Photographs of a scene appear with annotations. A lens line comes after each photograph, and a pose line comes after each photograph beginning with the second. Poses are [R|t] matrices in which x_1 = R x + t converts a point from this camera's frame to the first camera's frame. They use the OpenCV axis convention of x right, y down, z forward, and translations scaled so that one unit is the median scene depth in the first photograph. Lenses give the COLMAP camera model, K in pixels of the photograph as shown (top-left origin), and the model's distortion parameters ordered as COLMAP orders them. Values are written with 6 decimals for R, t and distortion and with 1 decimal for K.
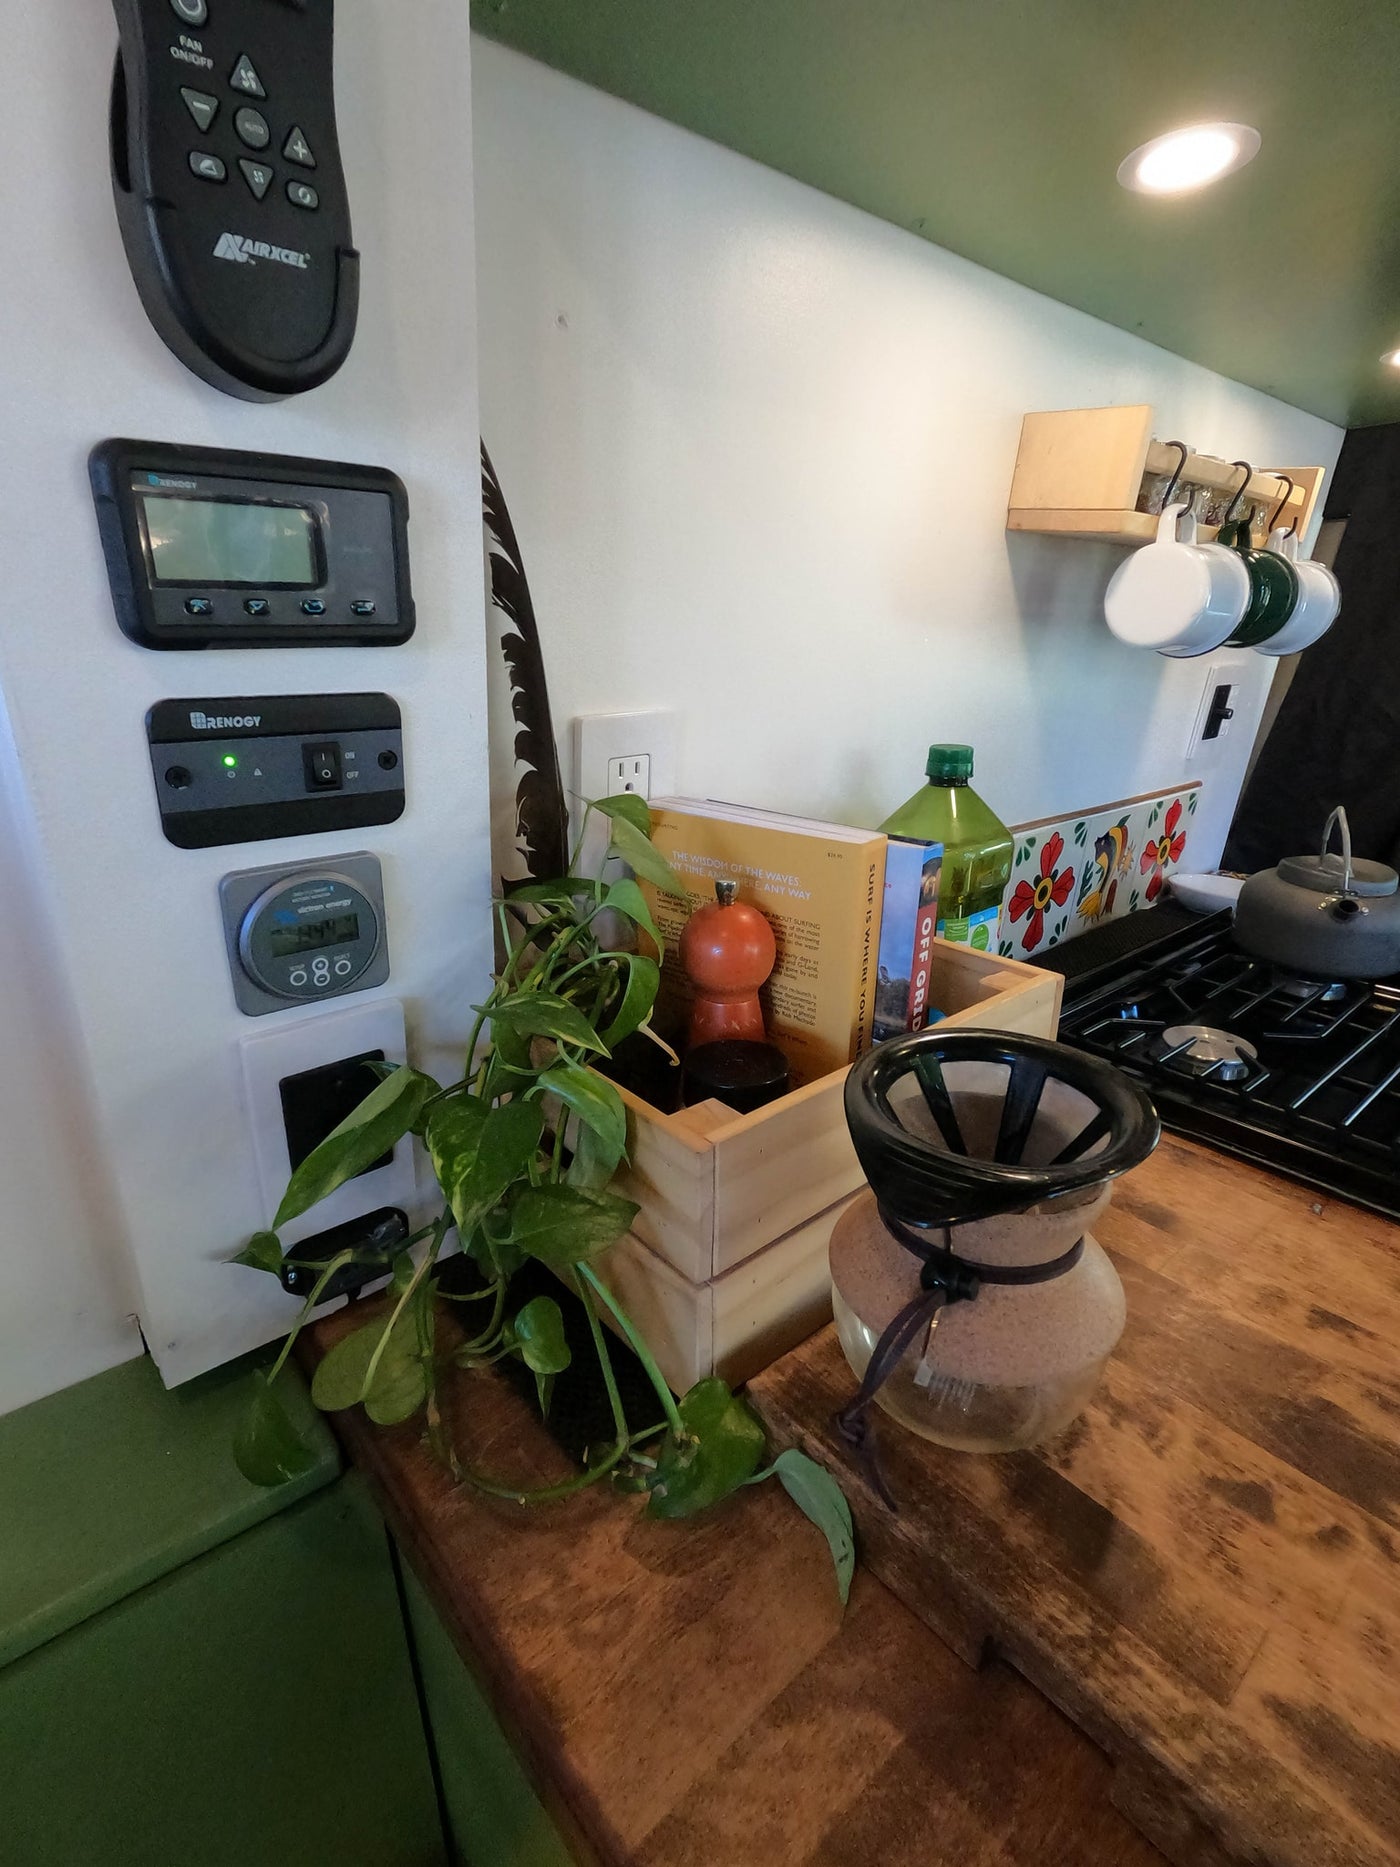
lens RADIAL K [[893.0, 0, 704.8], [0, 893.0, 930.6], [0, 0, 1]] dist [-0.003422, -0.000986]
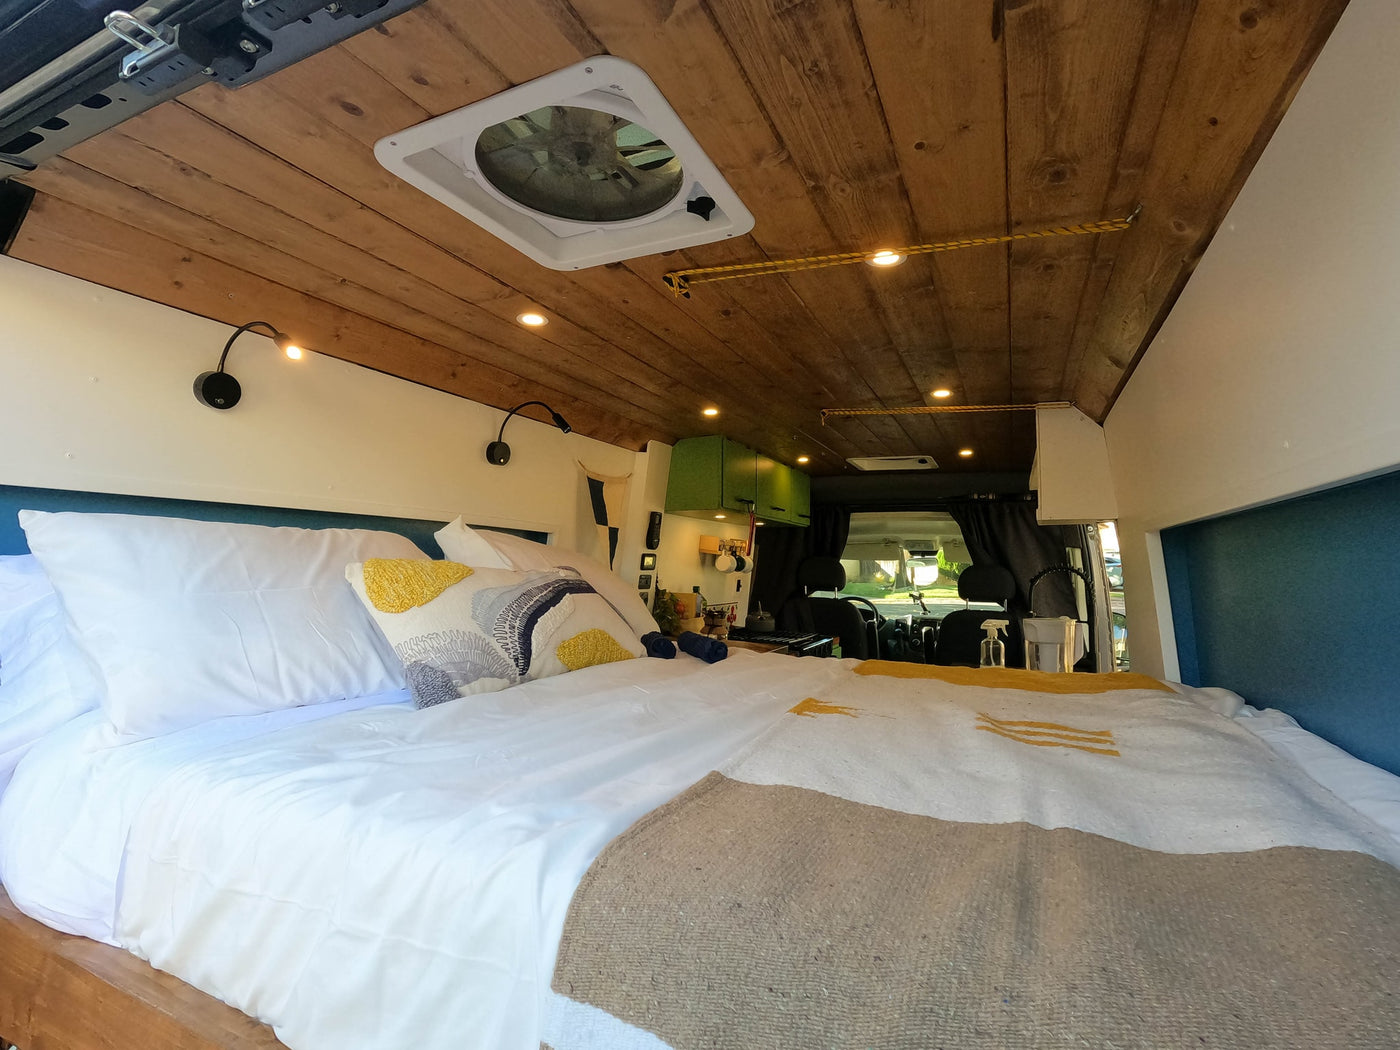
lens RADIAL K [[669.6, 0, 700.7], [0, 669.6, 524.8], [0, 0, 1]] dist [-0.003422, -0.000986]
pose [[0.915362, 0.040915, 0.400548, -1.460486], [0.106927, 0.934398, -0.339805, 0.909360], [-0.388174, 0.353874, 0.850937, -2.894520]]
